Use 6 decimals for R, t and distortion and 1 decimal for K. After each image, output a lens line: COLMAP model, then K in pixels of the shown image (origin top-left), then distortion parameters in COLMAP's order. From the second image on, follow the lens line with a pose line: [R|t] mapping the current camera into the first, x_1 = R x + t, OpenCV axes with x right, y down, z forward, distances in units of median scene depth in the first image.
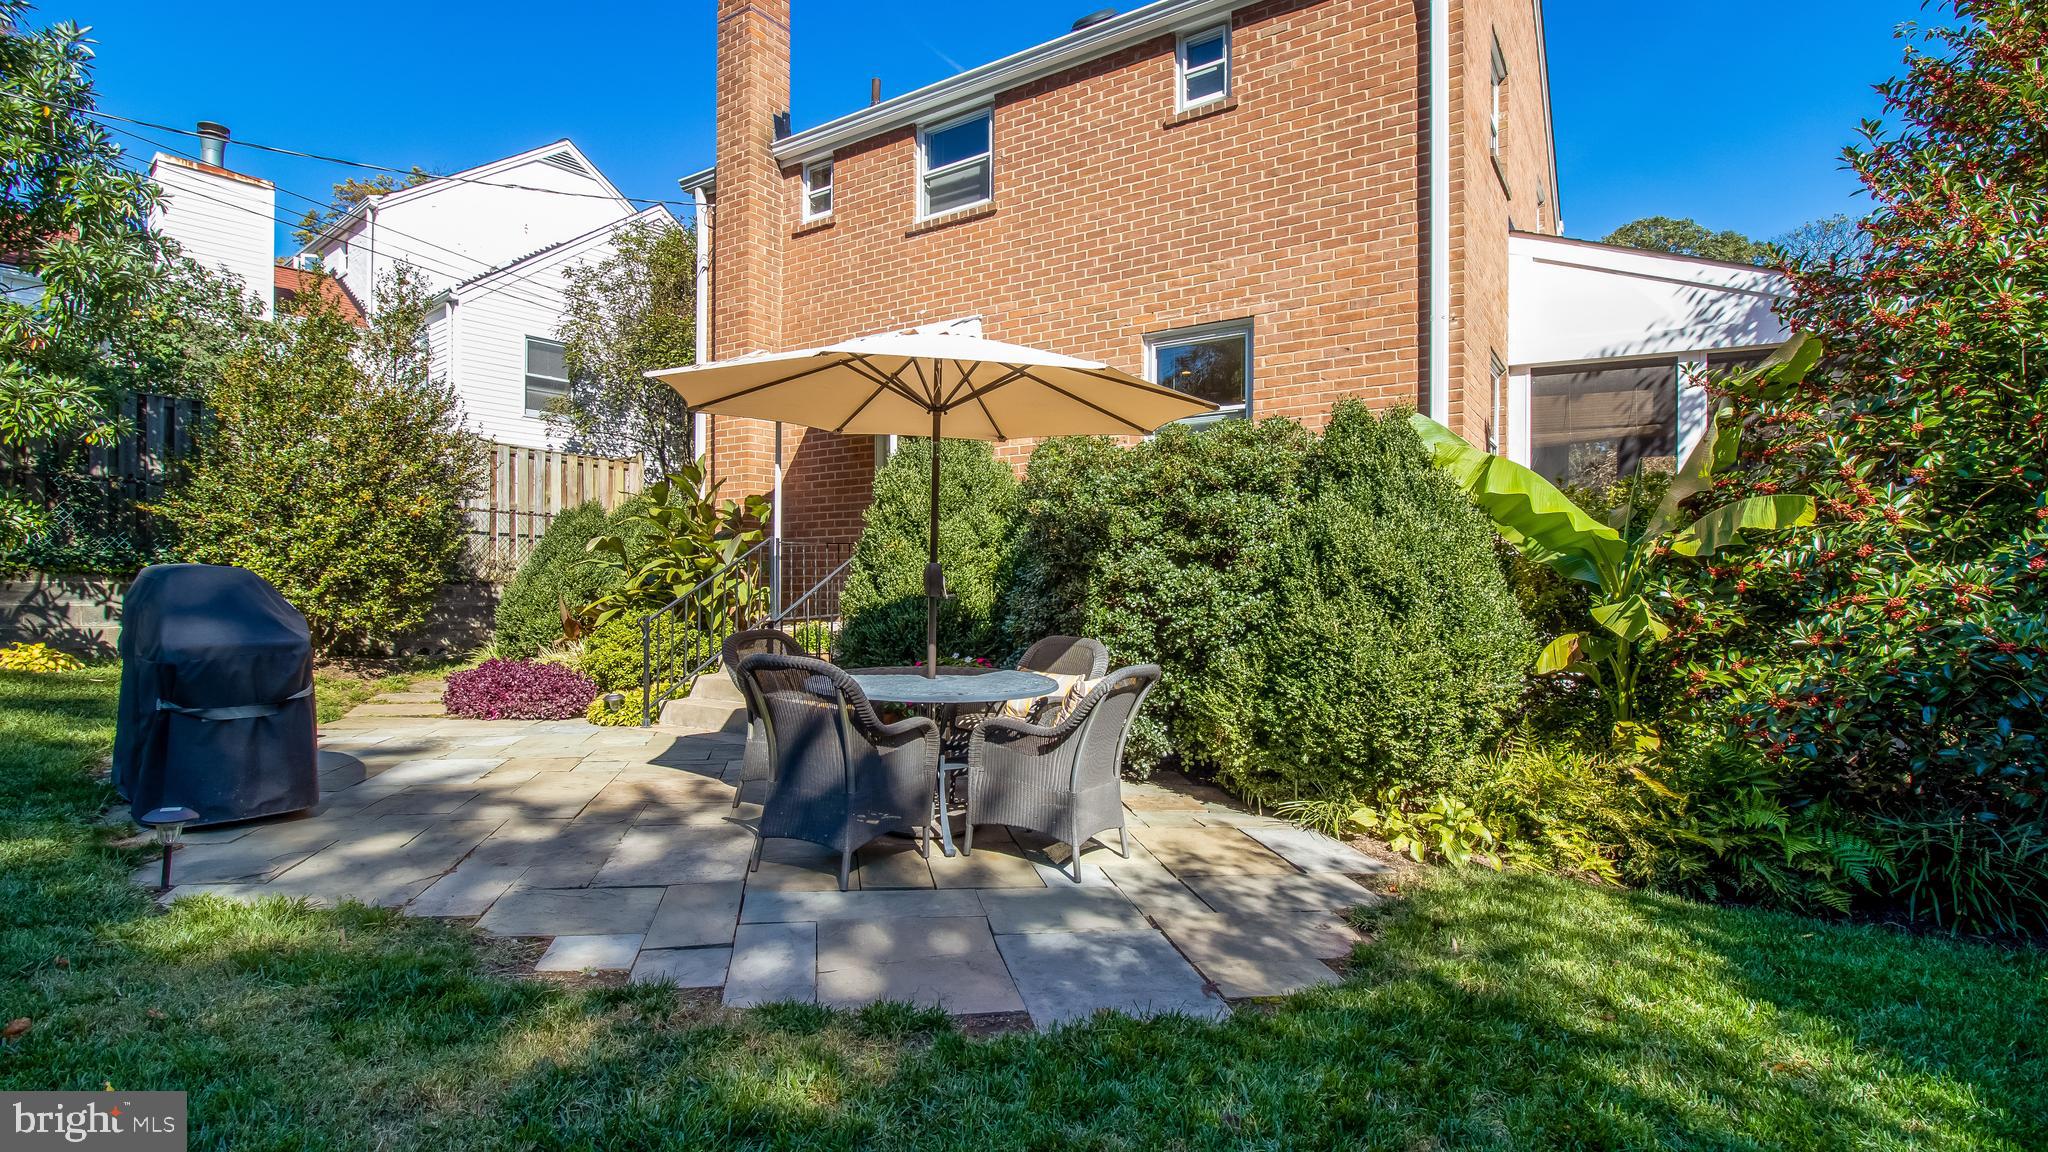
lens RADIAL K [[1021.6, 0, 1024.0], [0, 1021.6, 576.0], [0, 0, 1]] dist [-0.019660, -0.000427]
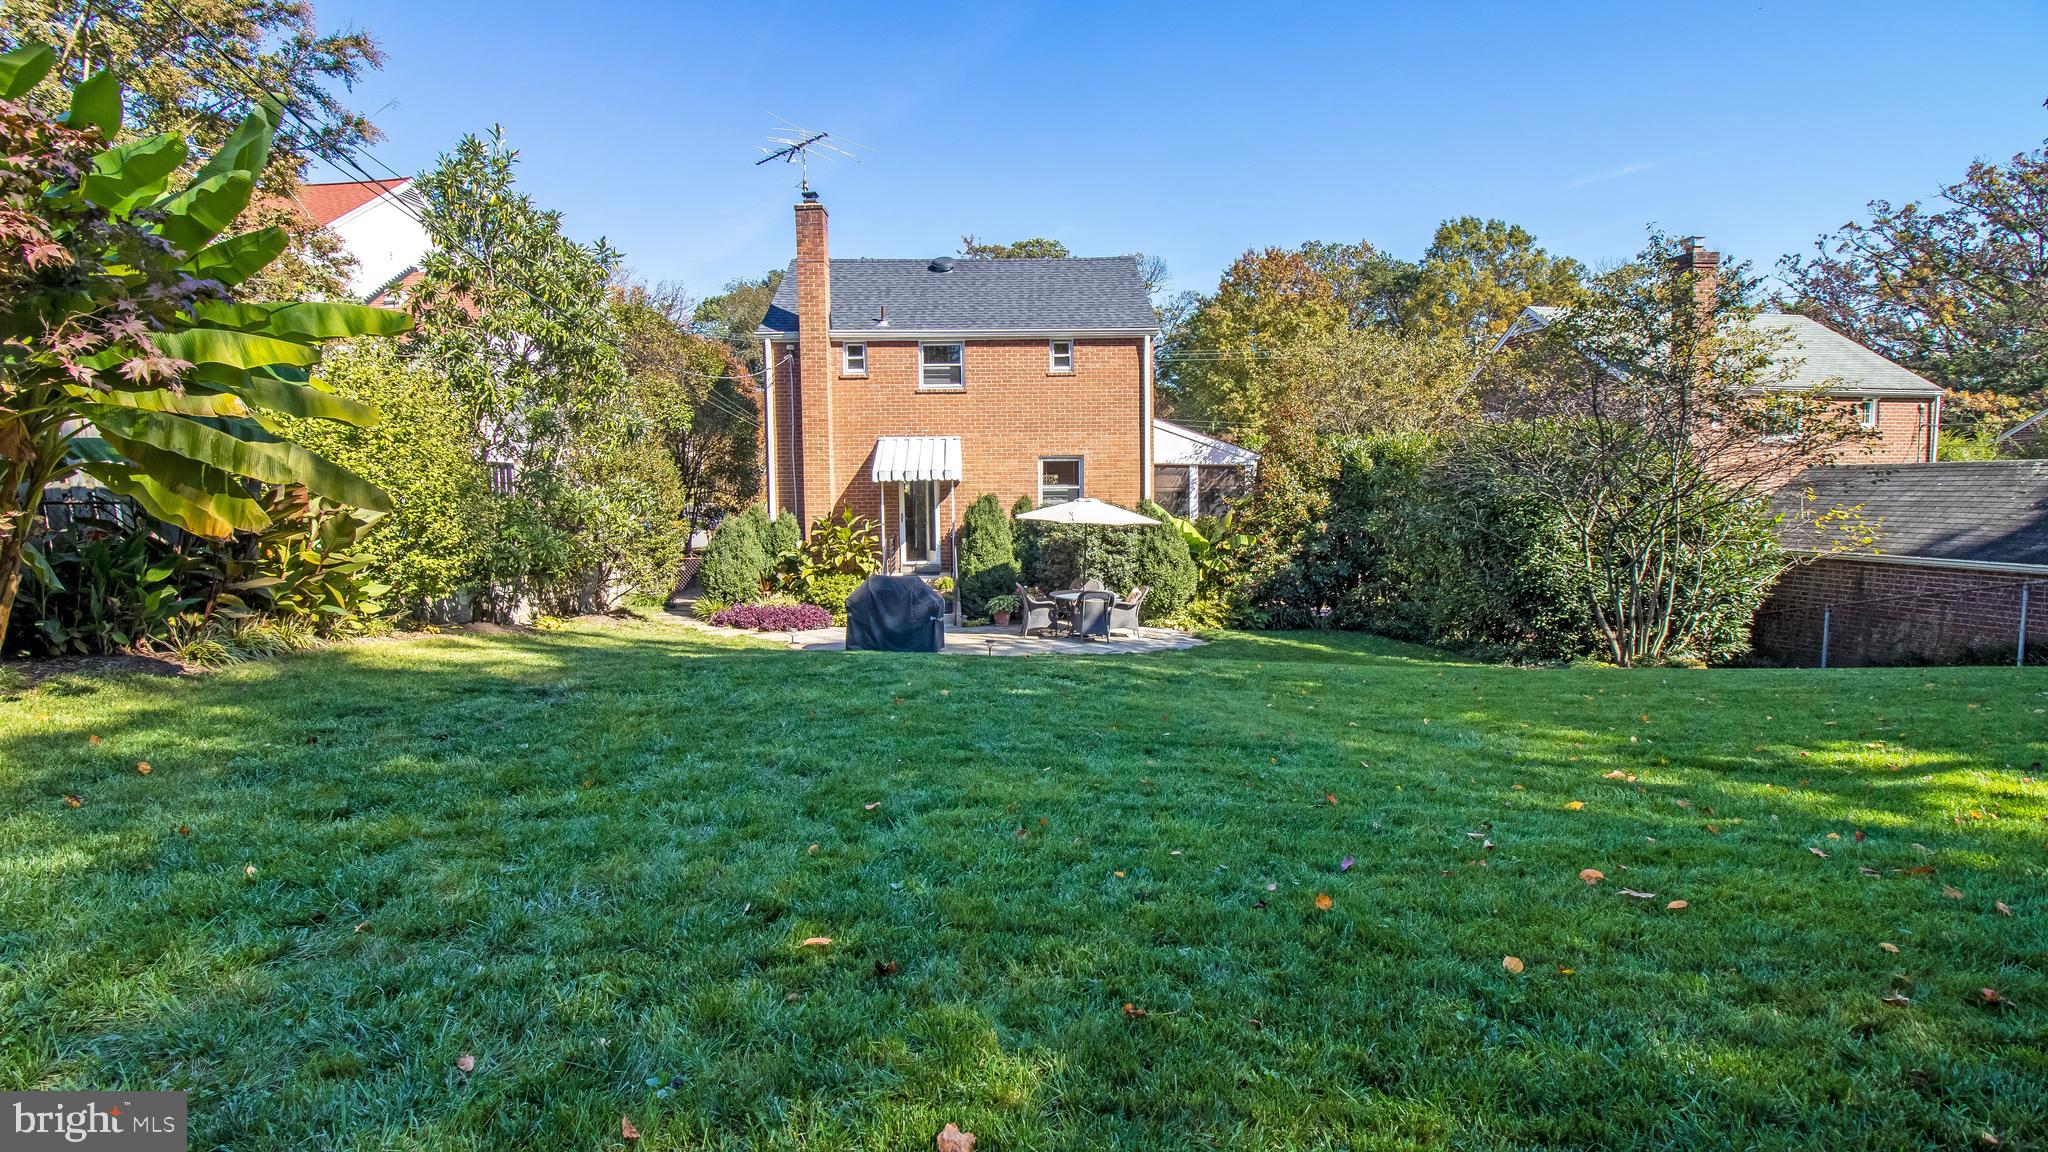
lens RADIAL K [[942.0, 0, 1024.0], [0, 942.0, 576.0], [0, 0, 1]] dist [-0.028805, -0.000074]
pose [[0.819604, -0.065699, 0.569151, -1.313775], [0.001927, 0.993714, 0.111932, -0.204443], [-0.572927, -0.090643, 0.814579, -0.968493]]
